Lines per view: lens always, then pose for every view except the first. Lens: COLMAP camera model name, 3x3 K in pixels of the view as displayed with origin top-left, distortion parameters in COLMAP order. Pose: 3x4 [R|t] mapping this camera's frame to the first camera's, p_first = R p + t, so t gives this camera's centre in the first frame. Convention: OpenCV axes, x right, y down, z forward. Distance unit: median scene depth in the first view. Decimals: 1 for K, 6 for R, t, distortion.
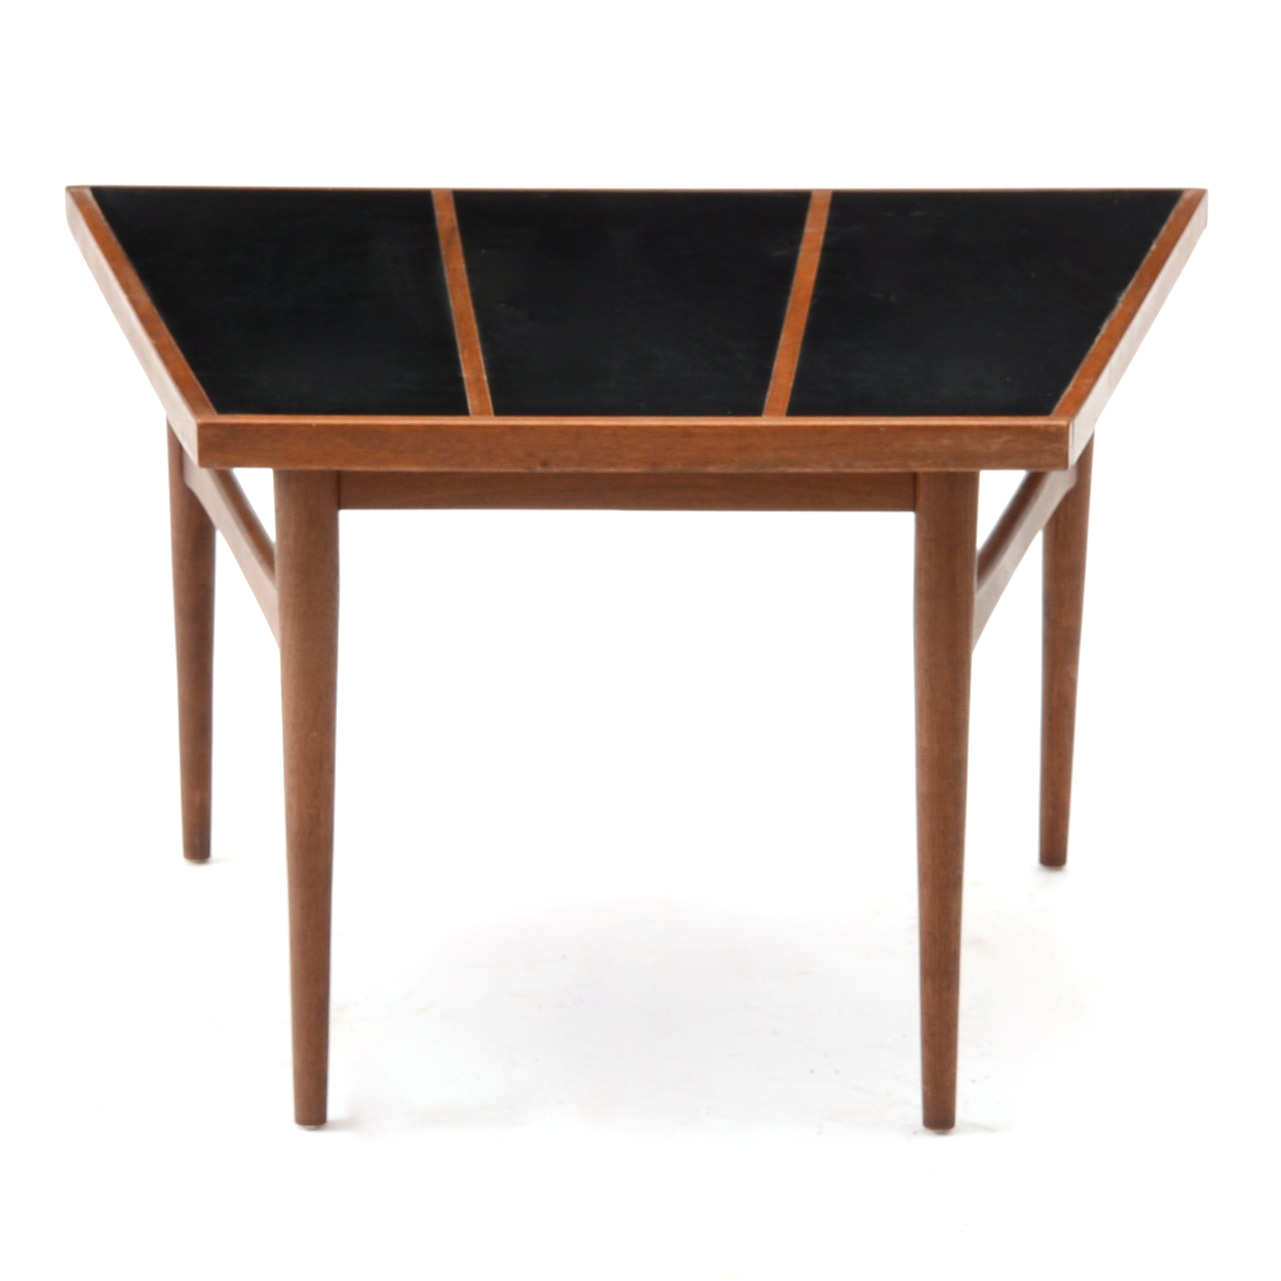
lens RADIAL K [[6334.7, 0, 640.5], [0, 6334.7, 640.5], [0, 0, 1]] dist [0.255653, 9.212161]
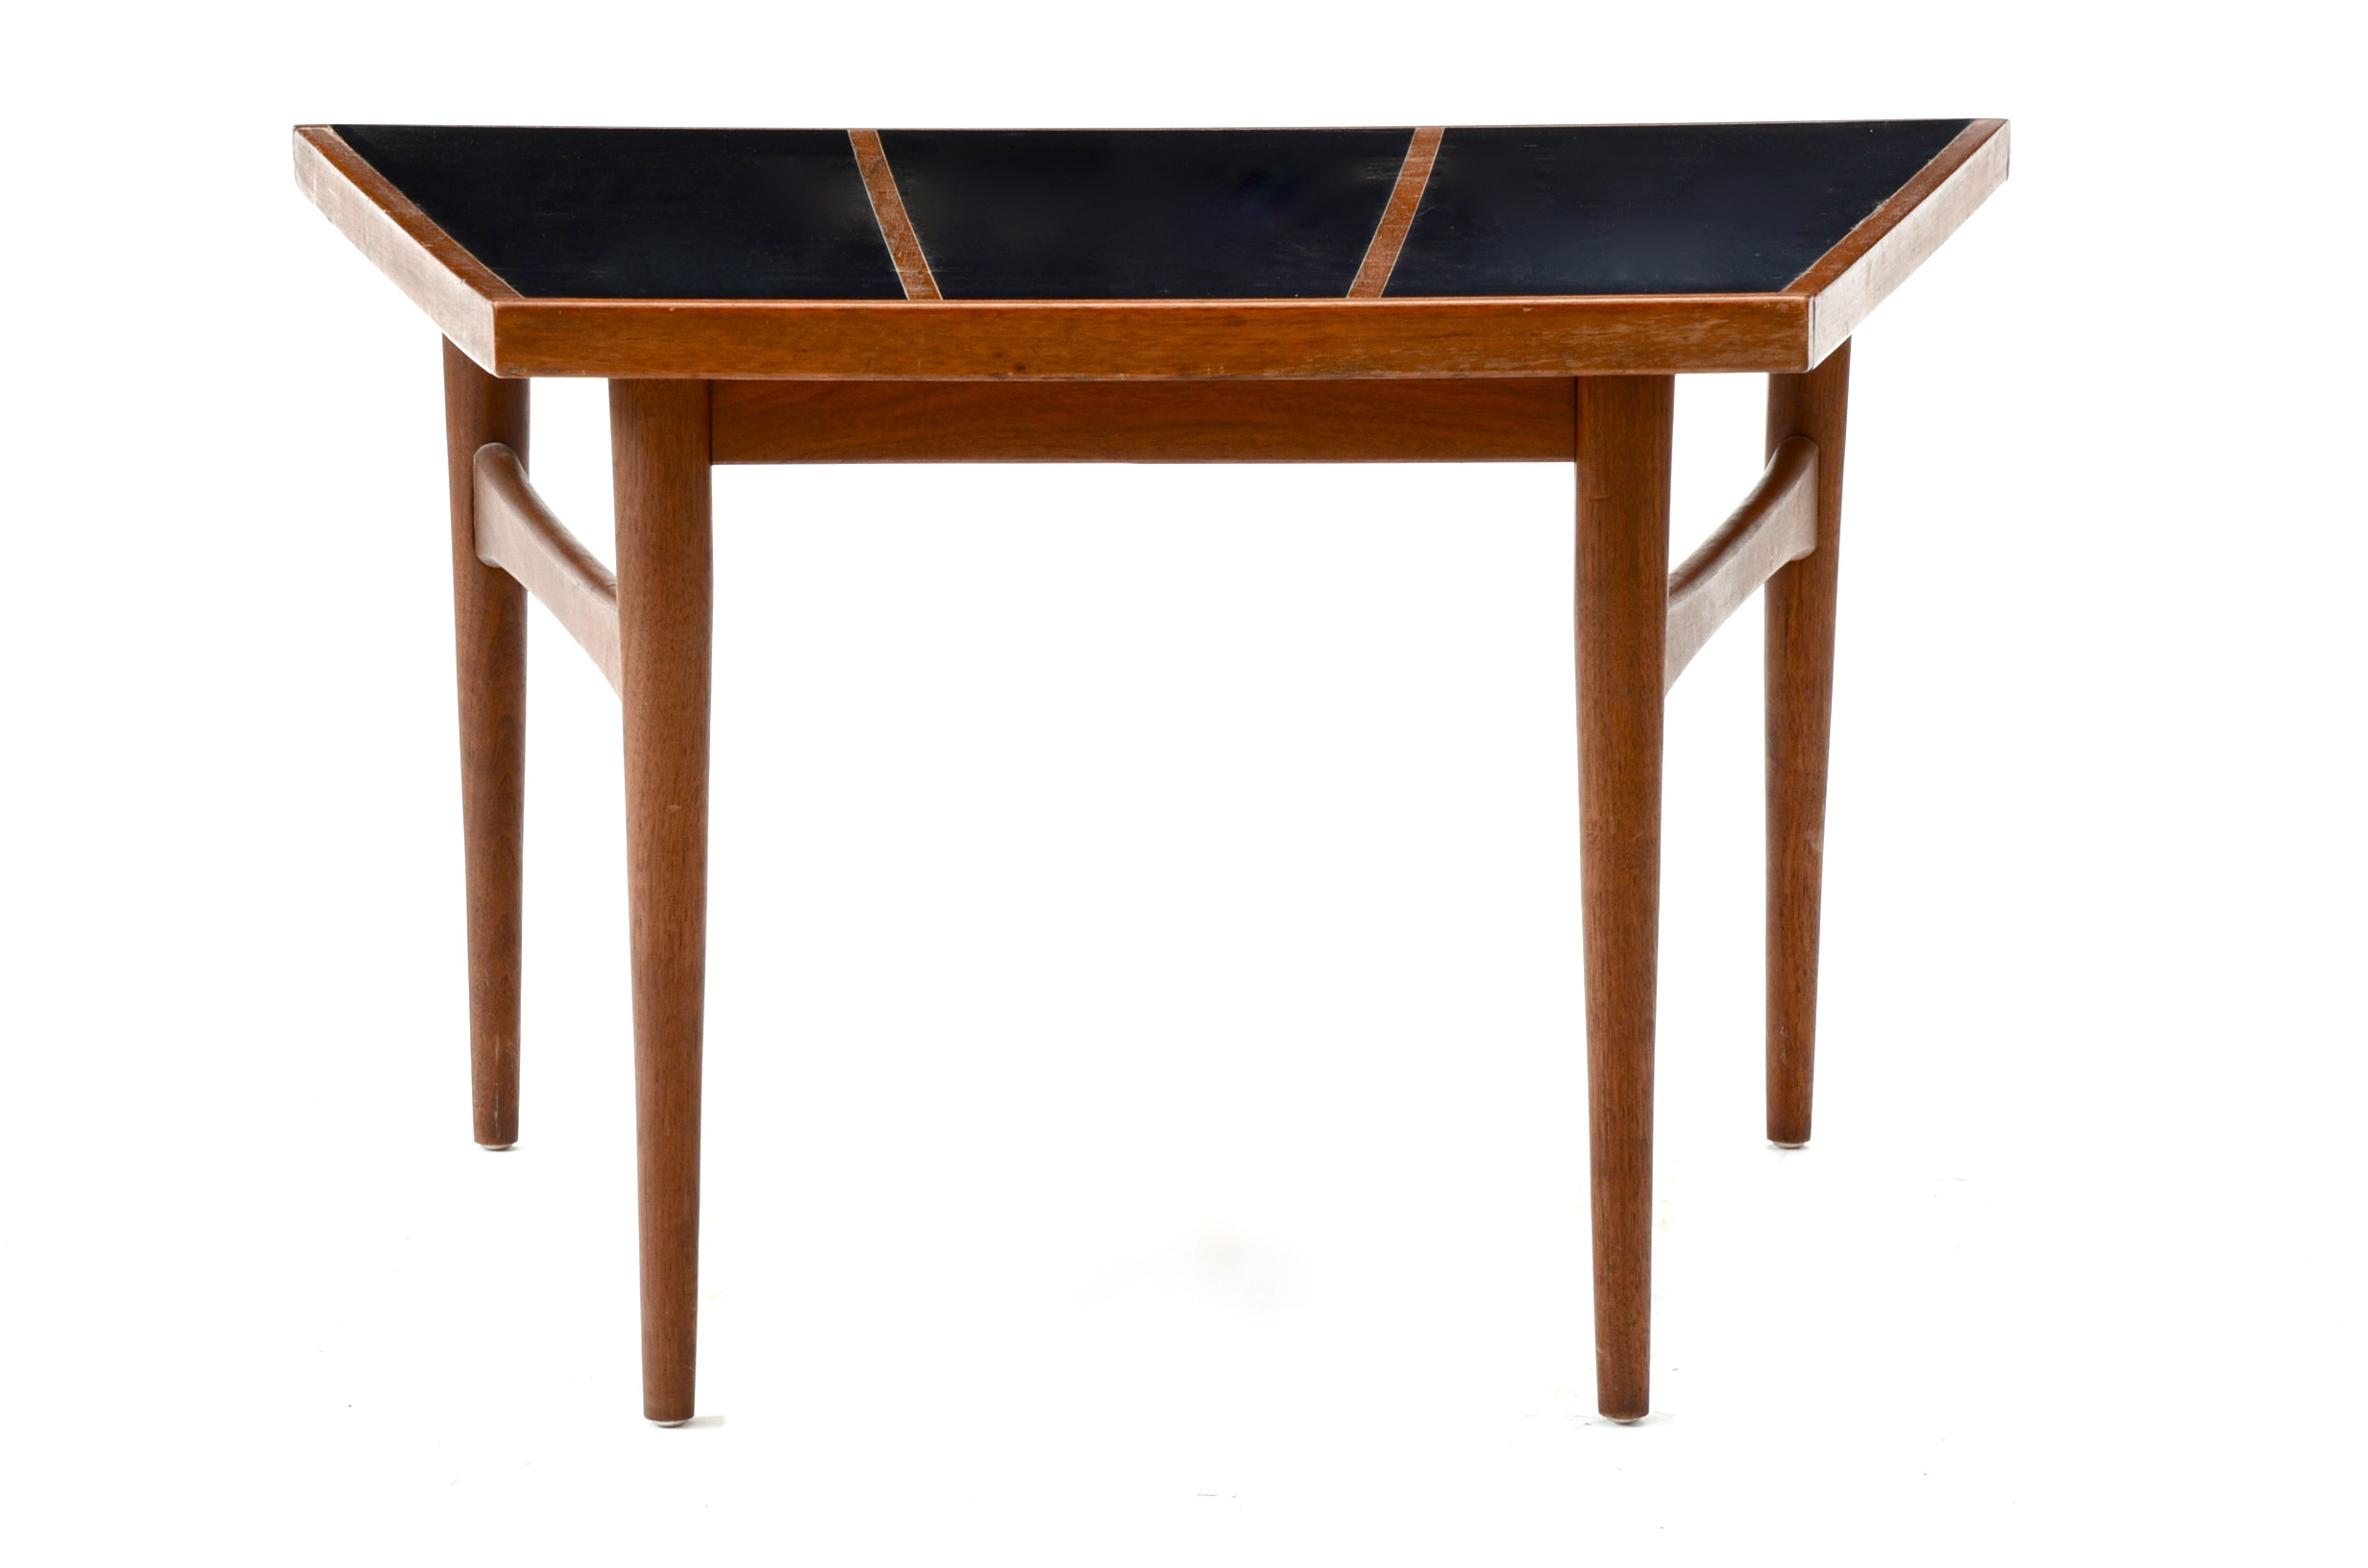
lens RADIAL K [[9296.5, 0, 1184.0], [0, 9296.5, 784.0], [0, 0, 1]] dist [1.141958, 0.314577]
pose [[0.999967, -0.007227, 0.003759, -0.001812], [0.007570, 0.994840, -0.101175, 0.111584], [-0.003009, 0.101200, 0.994862, 0.028205]]
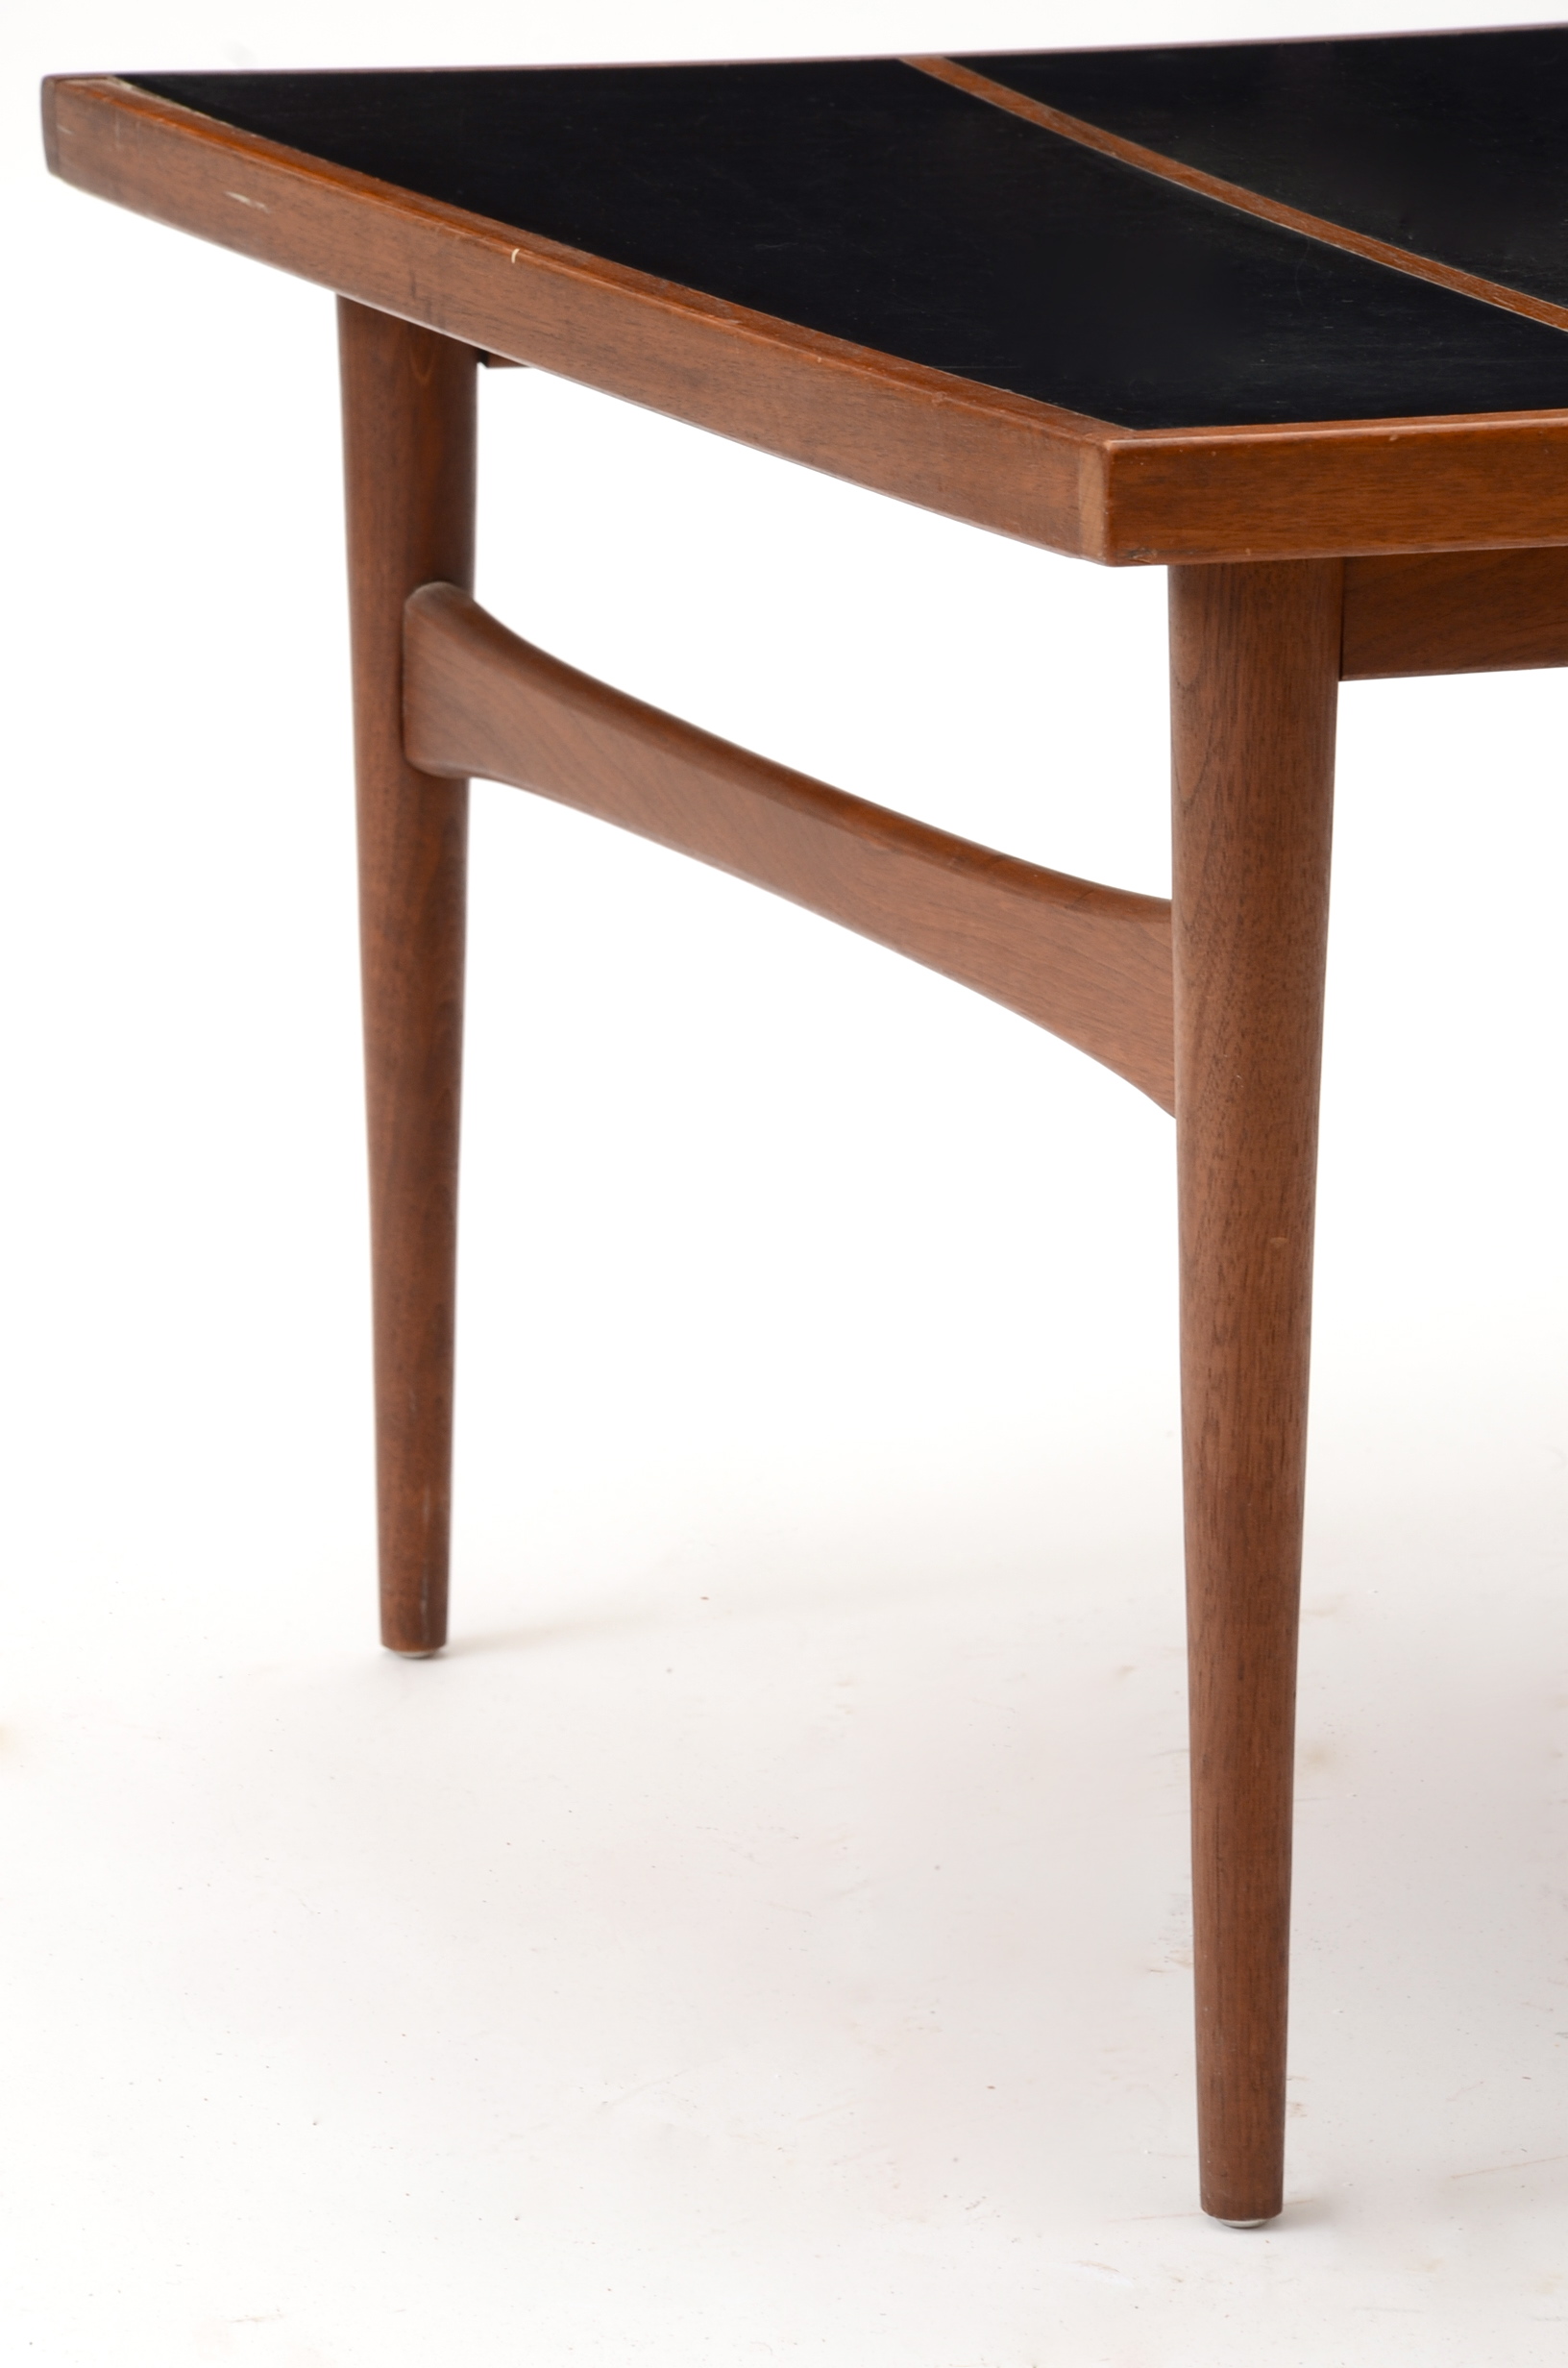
lens RADIAL K [[9938.8, 0, 784.0], [0, 9938.8, 1184.0], [0, 0, 1]] dist [1.513777, 2.878277]
pose [[0.973954, -0.058930, 0.218955, -0.222737], [0.066220, 0.997464, -0.026097, 0.025808], [-0.216861, 0.039917, 0.975386, 0.381209]]
